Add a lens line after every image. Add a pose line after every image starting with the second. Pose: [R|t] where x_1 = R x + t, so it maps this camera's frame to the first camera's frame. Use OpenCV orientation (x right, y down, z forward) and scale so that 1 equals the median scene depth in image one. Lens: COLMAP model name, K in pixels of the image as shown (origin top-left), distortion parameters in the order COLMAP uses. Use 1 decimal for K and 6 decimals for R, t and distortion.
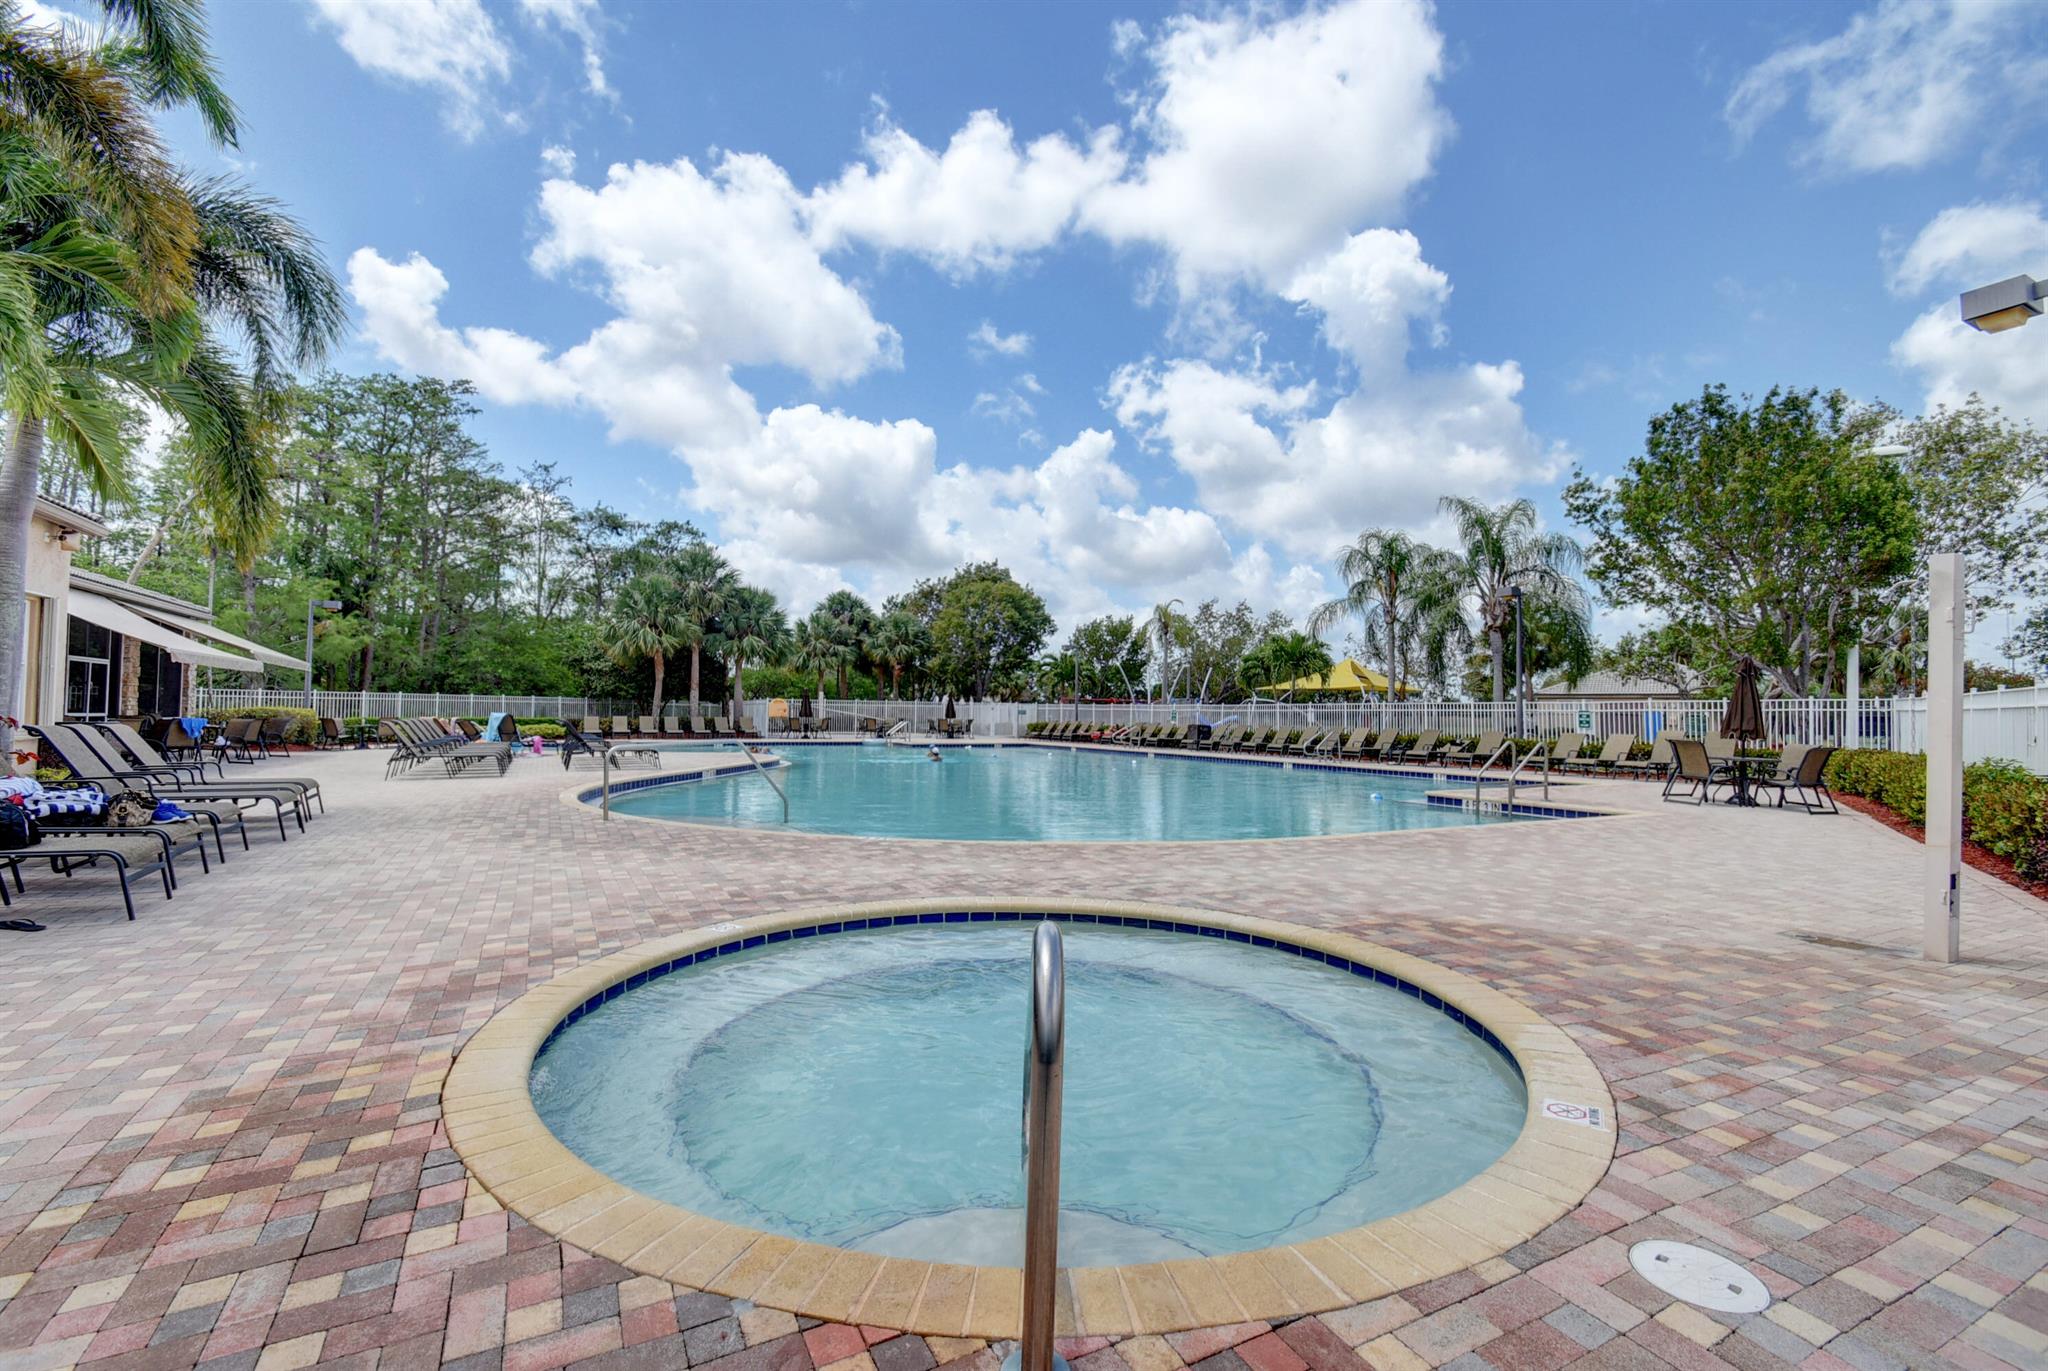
lens RADIAL K [[909.7, 0, 1024.0], [0, 909.7, 685.5], [0, 0, 1]] dist [-0.001813, -0.010561]
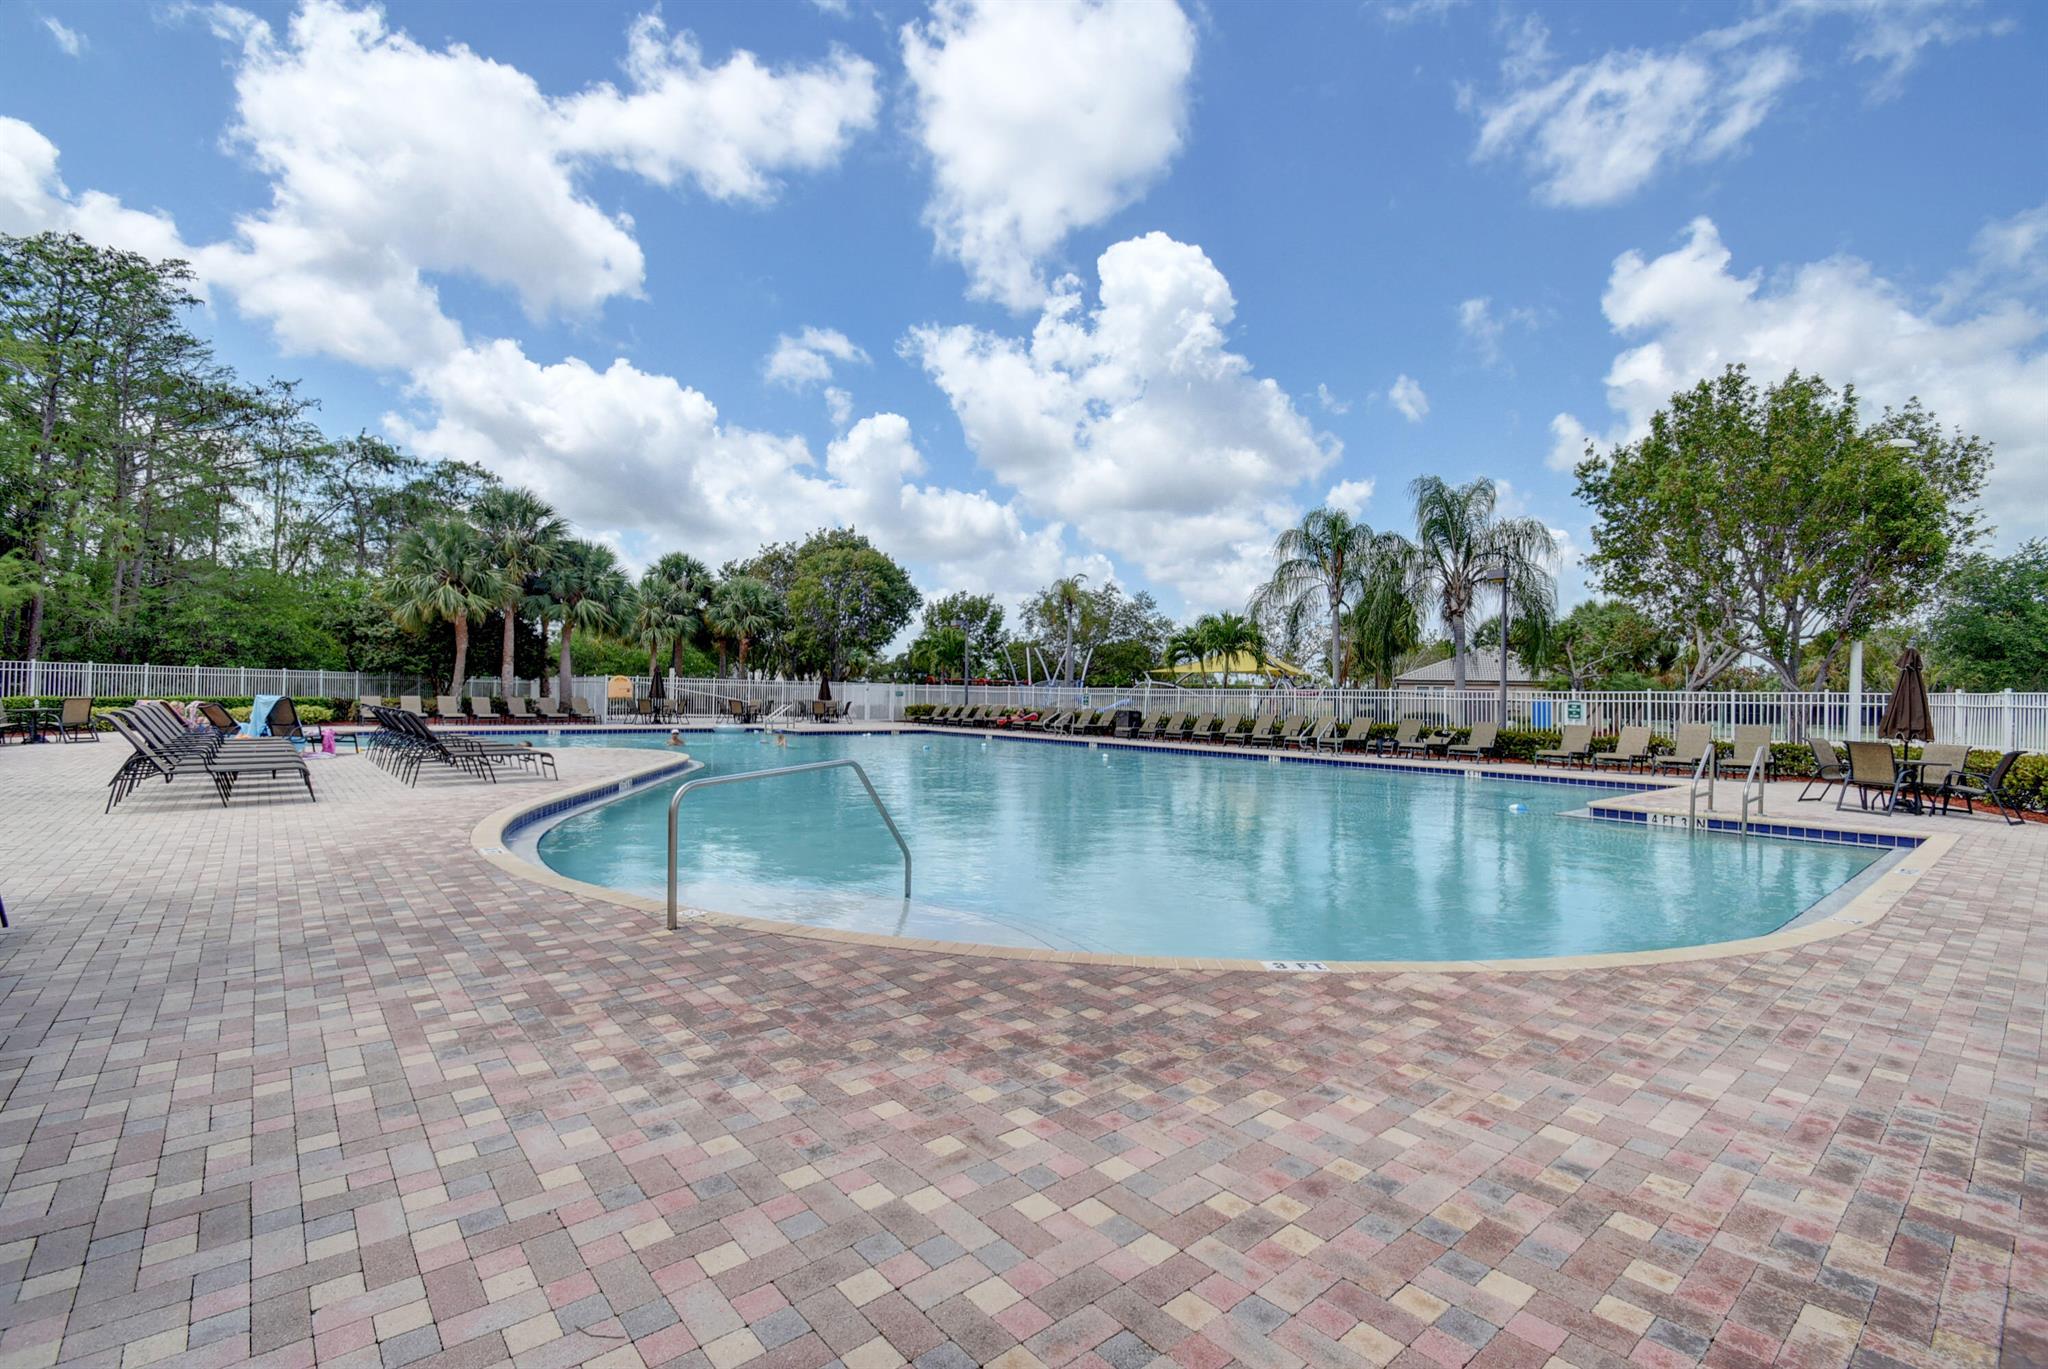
lens RADIAL K [[909.7, 0, 1024.0], [0, 909.7, 684.5], [0, 0, 1]] dist [-0.001813, -0.010561]
pose [[0.976194, 0.010182, 0.216661, -0.086748], [-0.014985, 0.999677, 0.020538, -0.000324], [-0.216382, -0.023296, 0.976031, 0.104743]]
